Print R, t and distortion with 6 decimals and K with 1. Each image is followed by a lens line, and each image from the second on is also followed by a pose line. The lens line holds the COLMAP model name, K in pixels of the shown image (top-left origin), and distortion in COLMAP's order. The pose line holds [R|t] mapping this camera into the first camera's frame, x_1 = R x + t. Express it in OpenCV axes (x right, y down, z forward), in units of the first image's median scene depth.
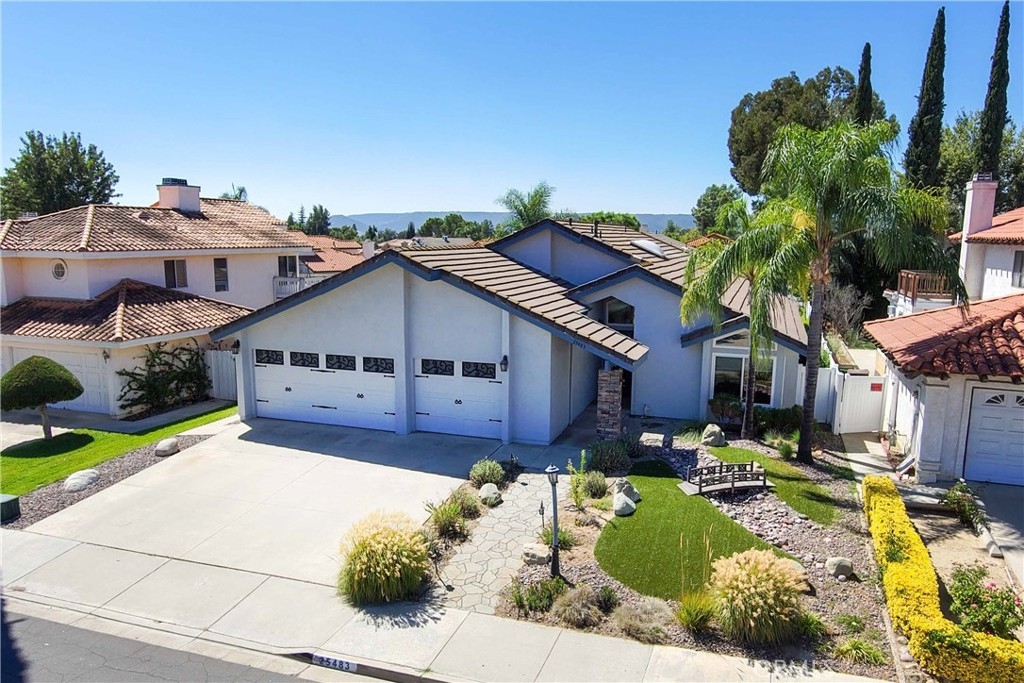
lens RADIAL K [[720.4, 0, 518.2], [0, 720.4, 352.5], [0, 0, 1]] dist [-0.008312, 0.004840]
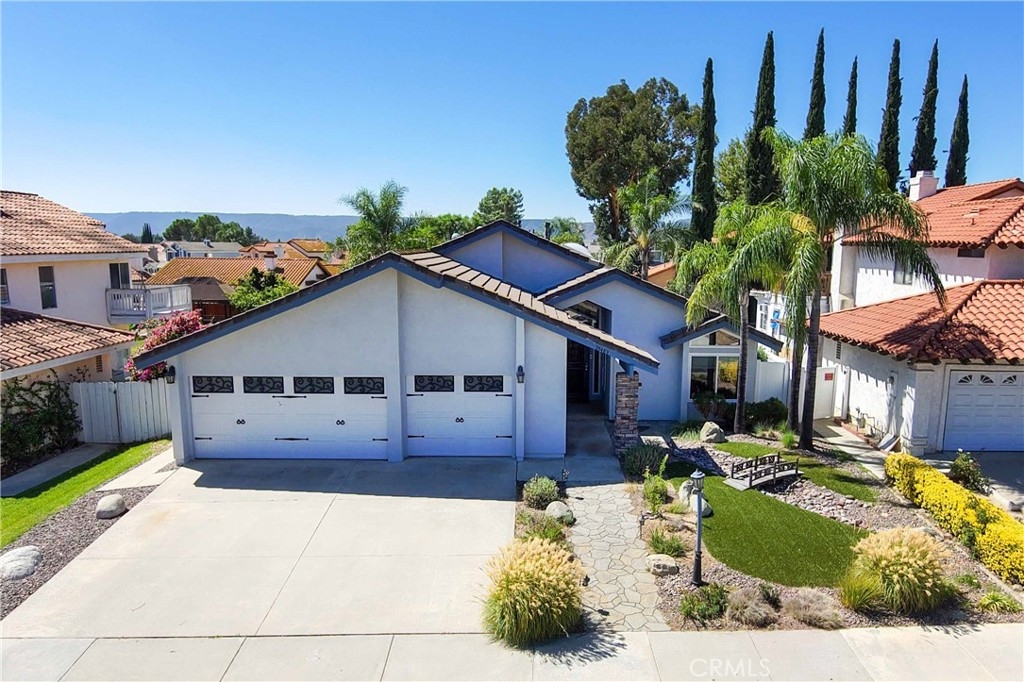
lens RADIAL K [[758.6, 0, 544.6], [0, 758.6, 367.0], [0, 0, 1]] dist [-0.003410, -0.004470]
pose [[0.938941, -0.054893, 0.339671, -0.307073], [0.053333, 0.998480, 0.013935, -0.006064], [-0.339919, 0.005032, 0.940441, 0.060961]]
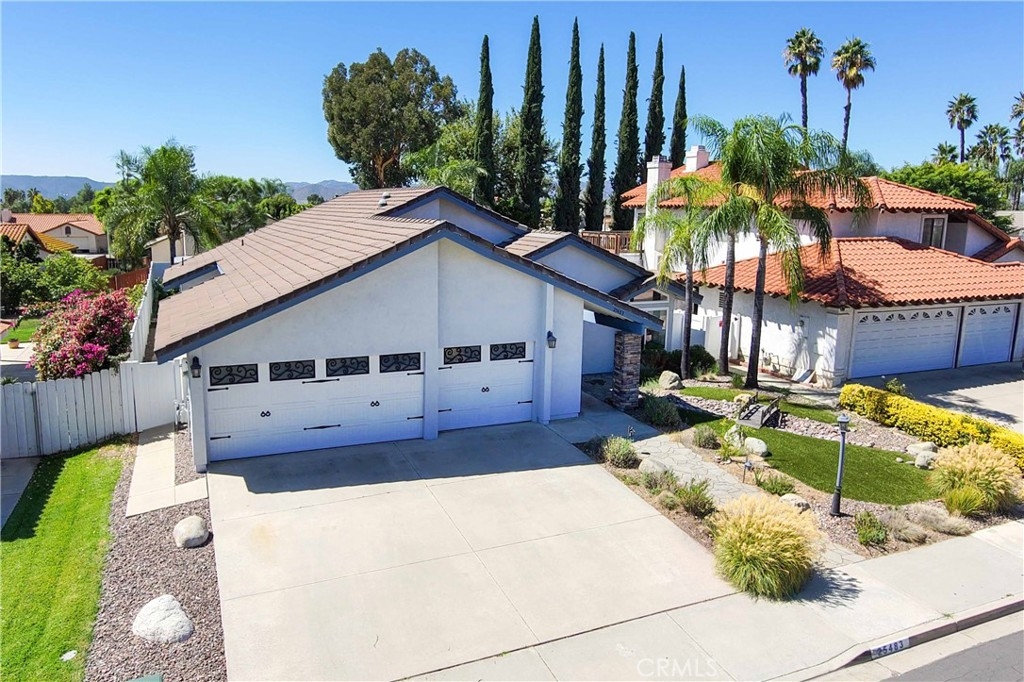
lens RADIAL K [[720.4, 0, 462.2], [0, 720.4, 320.0], [0, 0, 1]] dist [-0.008312, 0.004840]
pose [[0.757523, -0.104766, 0.644347, -0.682860], [0.102508, 0.993883, 0.041085, -0.058628], [-0.644710, 0.034927, 0.763629, 0.329461]]
